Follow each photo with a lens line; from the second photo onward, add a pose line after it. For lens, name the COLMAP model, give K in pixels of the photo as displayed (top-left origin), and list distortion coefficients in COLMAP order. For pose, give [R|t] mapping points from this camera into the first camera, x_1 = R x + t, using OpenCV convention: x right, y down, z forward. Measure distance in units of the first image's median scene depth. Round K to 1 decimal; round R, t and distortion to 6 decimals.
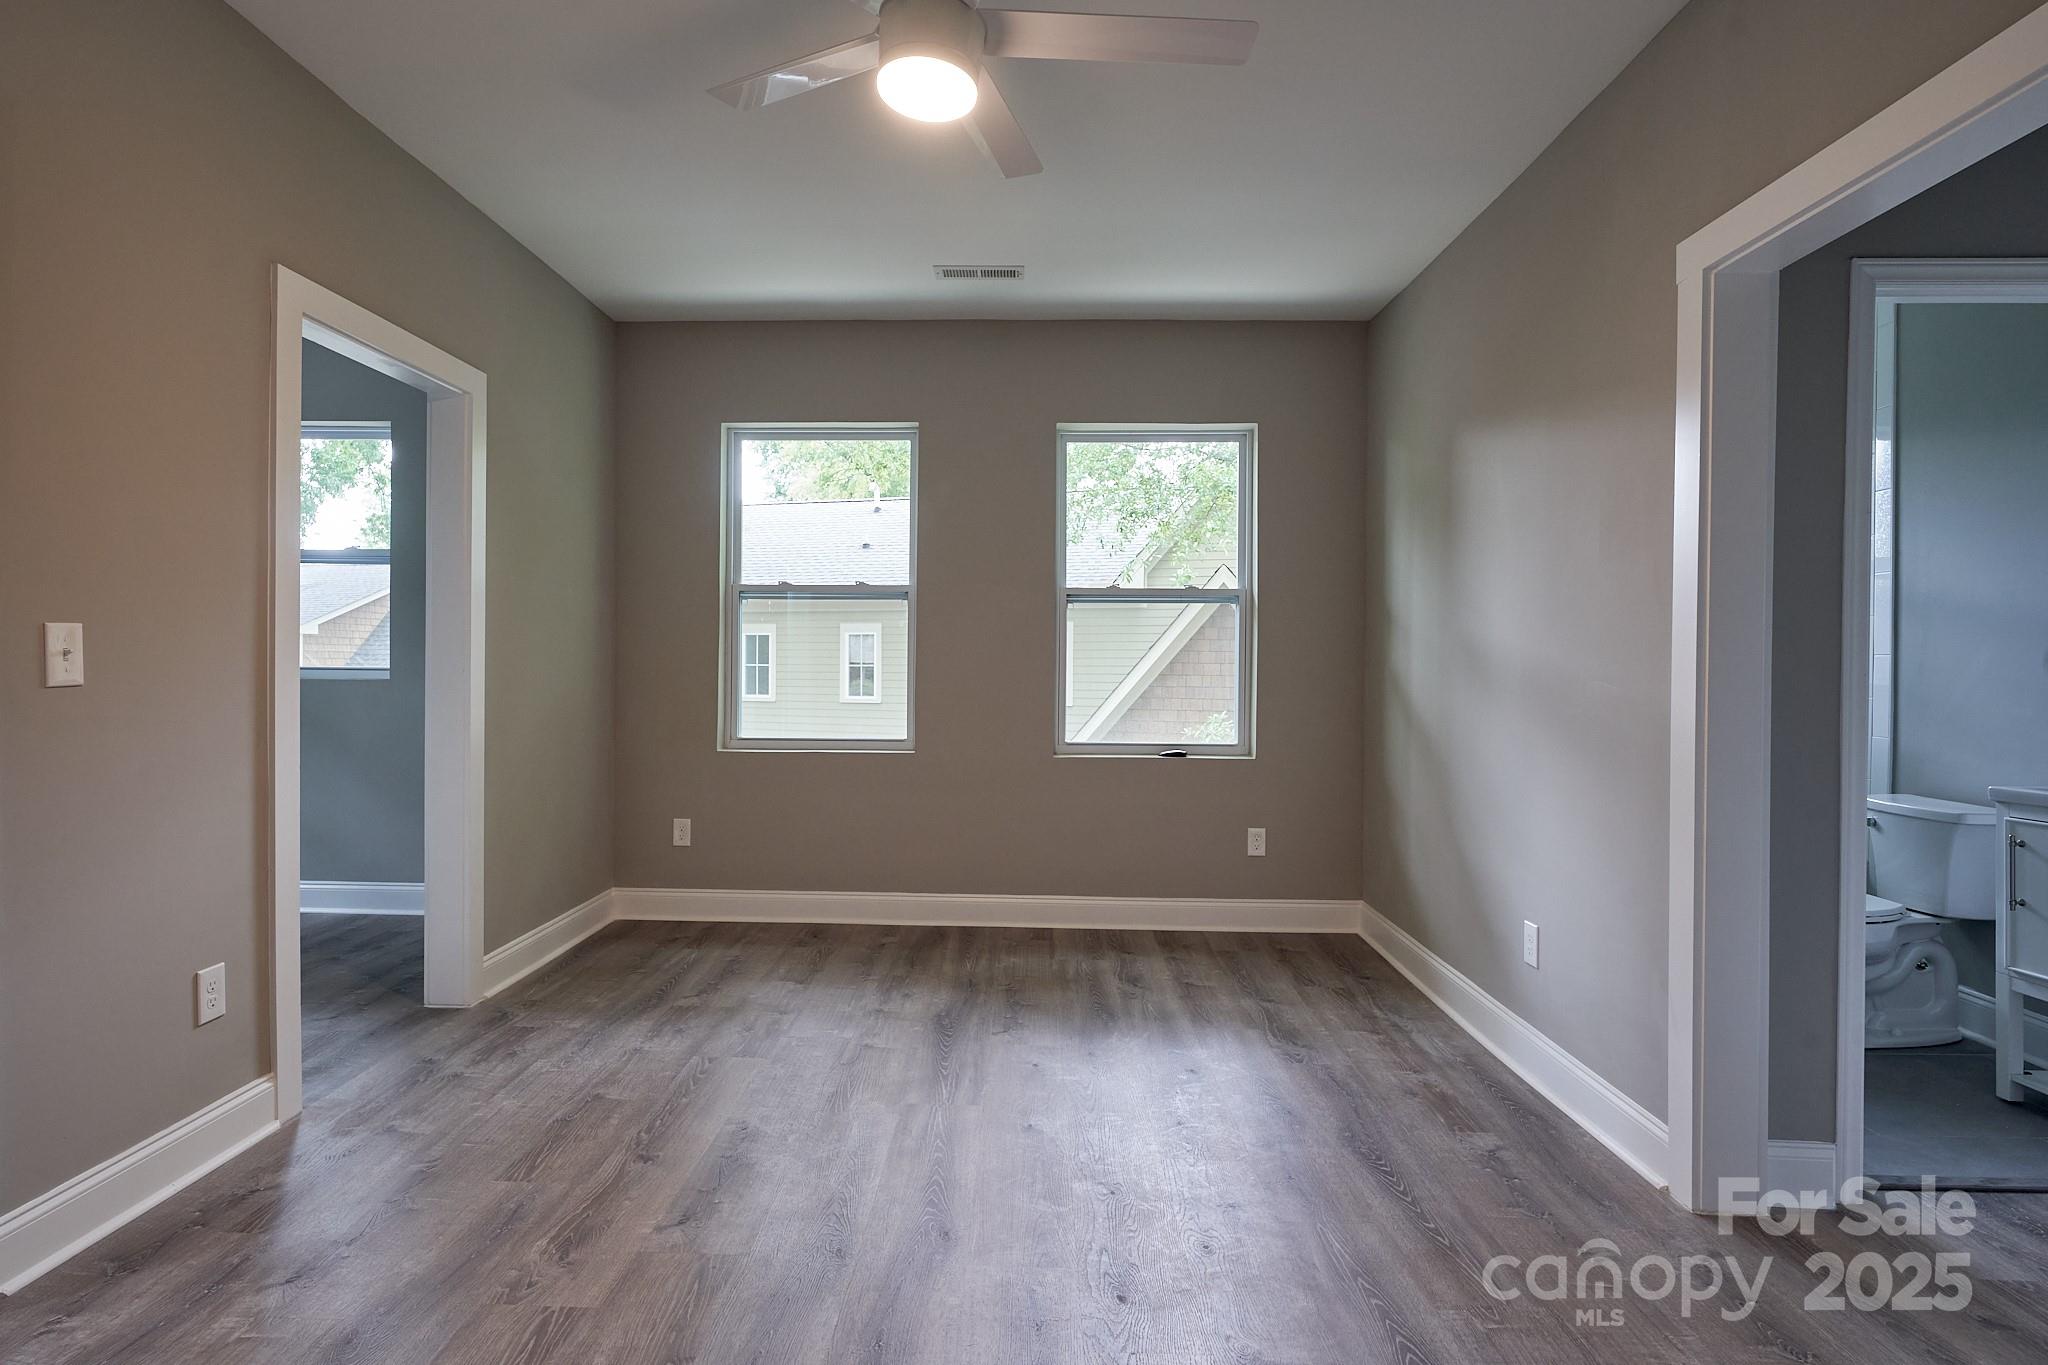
lens RADIAL K [[1027.3, 0, 1018.0], [0, 1027.3, 677.8], [0, 0, 1]] dist [-0.010314, 0.001754]
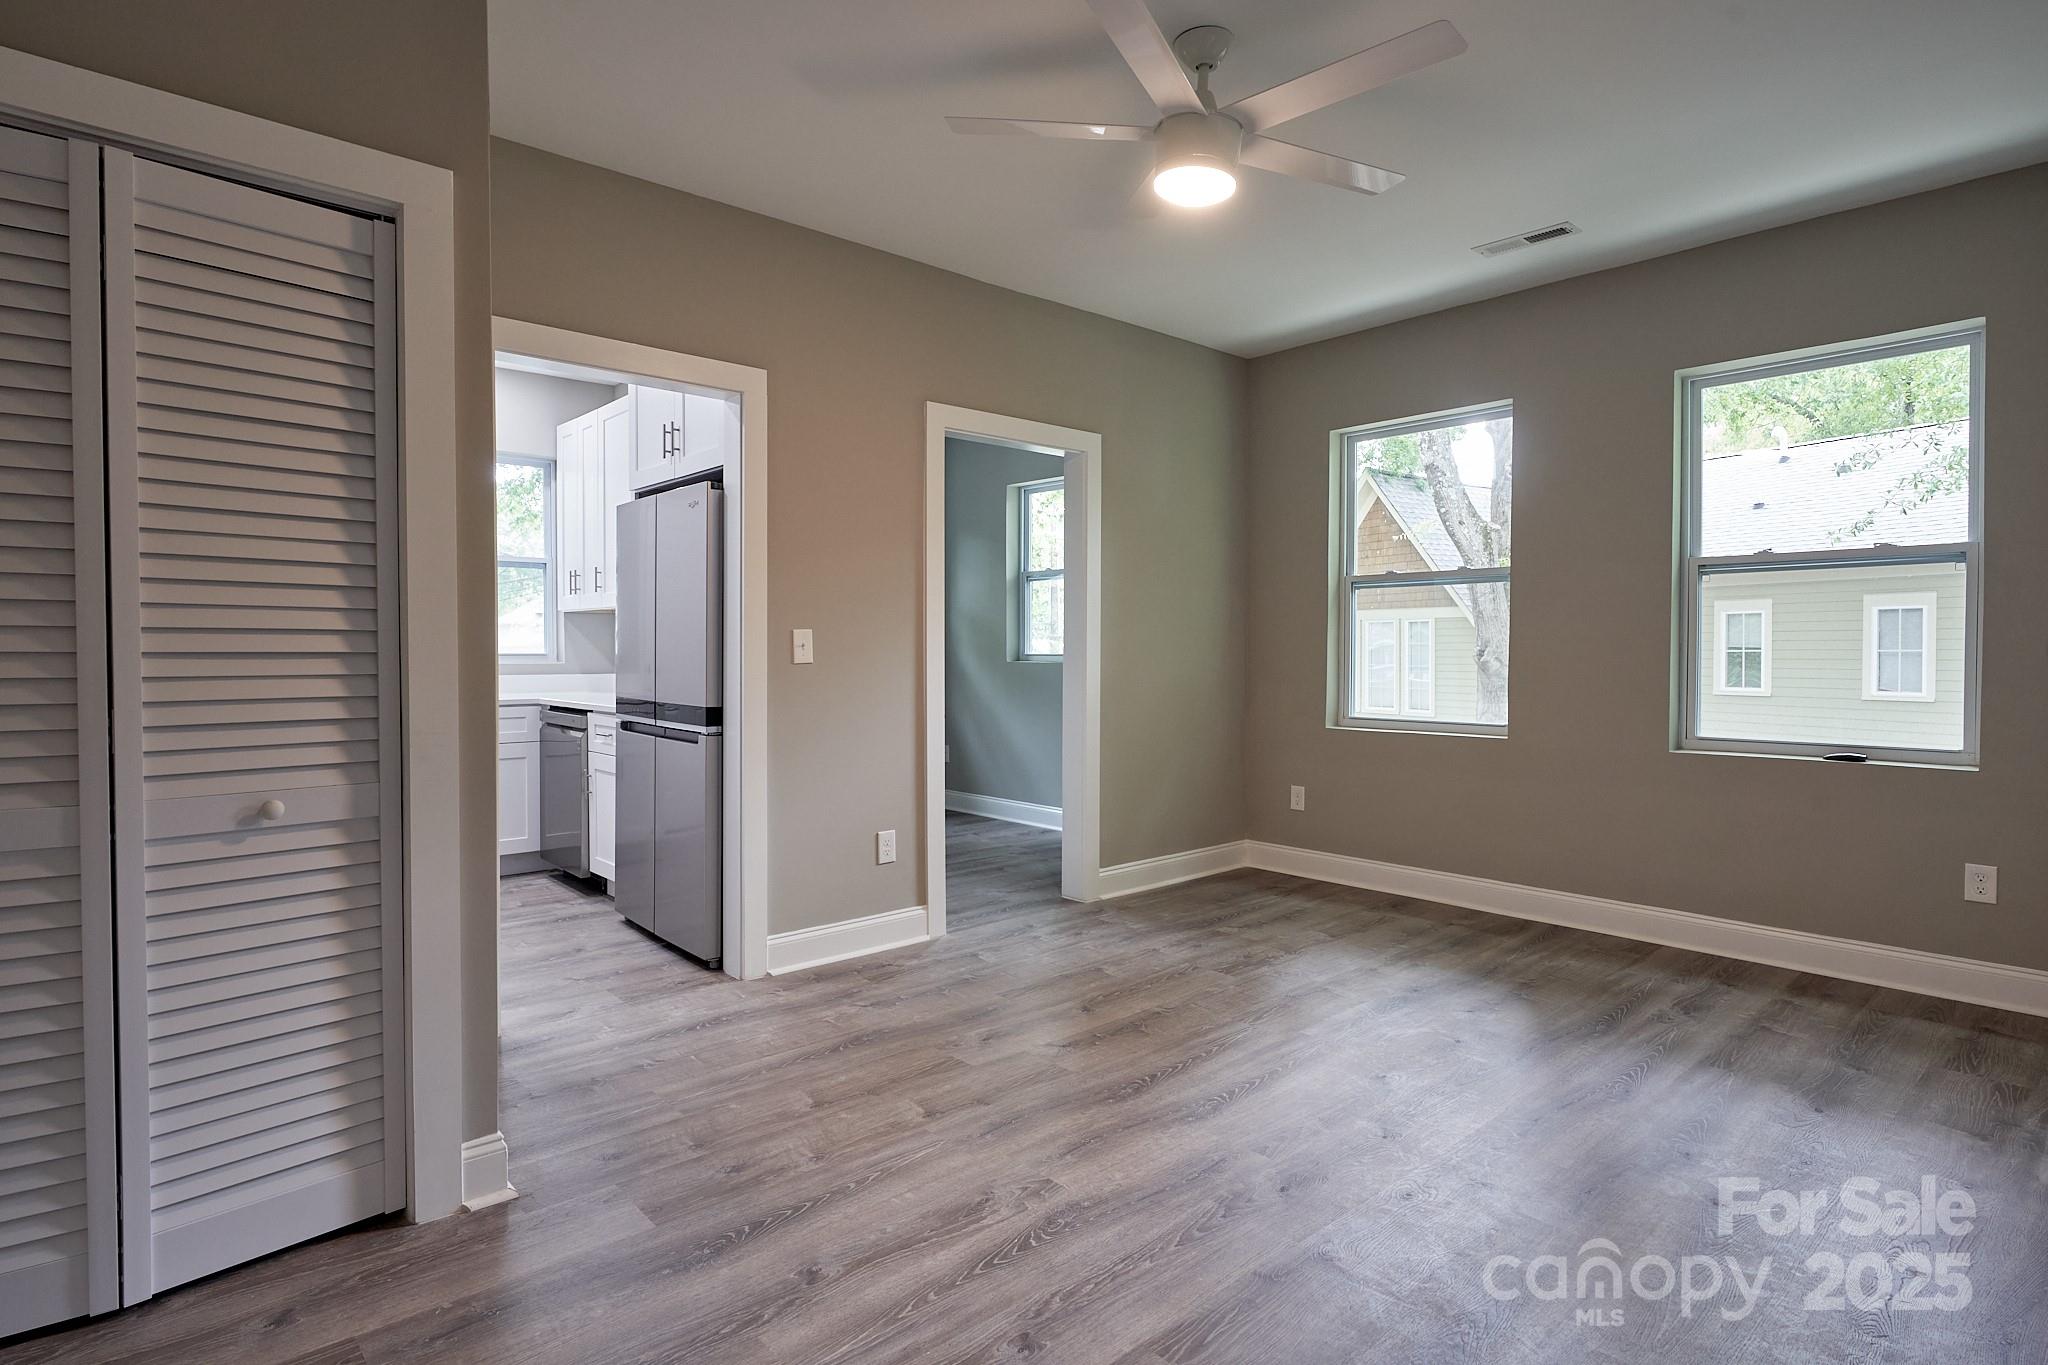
lens RADIAL K [[1027.3, 0, 1018.9], [0, 1027.3, 672.3], [0, 0, 1]] dist [-0.010314, 0.001754]
pose [[0.694781, 0.007197, -0.719186, 0.319345], [-0.002073, 0.999966, 0.008004, 0.003714], [0.719219, -0.004070, 0.694772, -0.011105]]
